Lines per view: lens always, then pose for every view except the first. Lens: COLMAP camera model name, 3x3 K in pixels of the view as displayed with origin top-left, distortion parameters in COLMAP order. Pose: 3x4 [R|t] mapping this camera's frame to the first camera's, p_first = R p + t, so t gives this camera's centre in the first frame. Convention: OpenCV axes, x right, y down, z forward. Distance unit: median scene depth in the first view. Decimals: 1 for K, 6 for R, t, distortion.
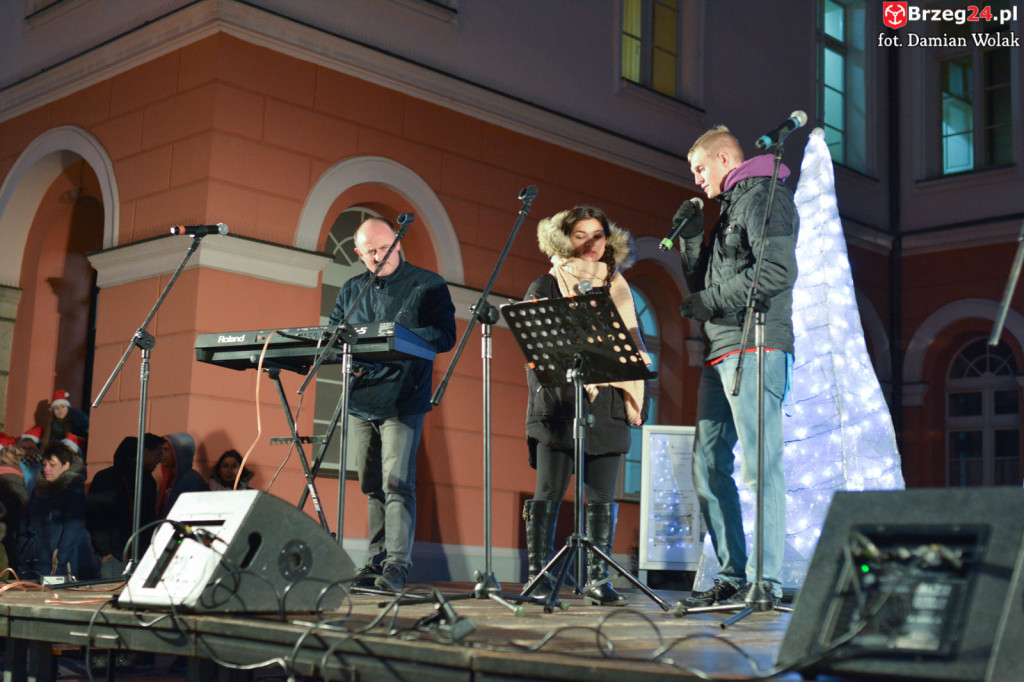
lens RADIAL K [[1452.4, 0, 511.0], [0, 1452.4, 359.7], [0, 0, 1]] dist [-0.022887, -0.064497]
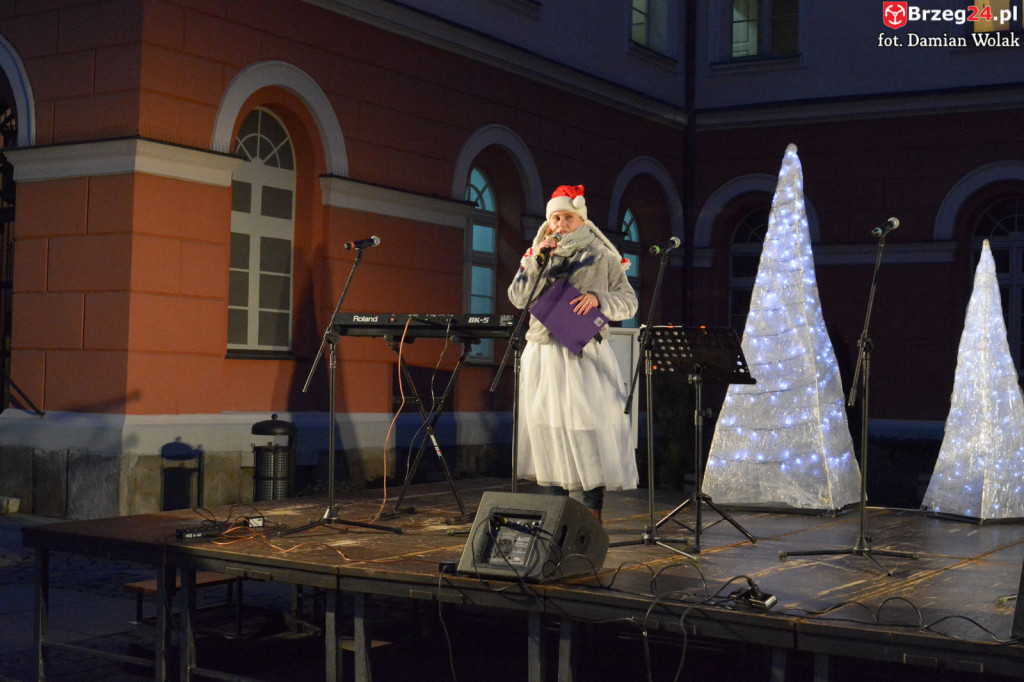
lens RADIAL K [[1452.4, 0, 511.0], [0, 1452.4, 359.7], [0, 0, 1]] dist [-0.022887, -0.064497]
pose [[0.979669, -0.010057, 0.200370, -0.148598], [-0.016791, 0.991128, 0.131844, -0.068645], [-0.199918, -0.132528, 0.970808, -0.114907]]
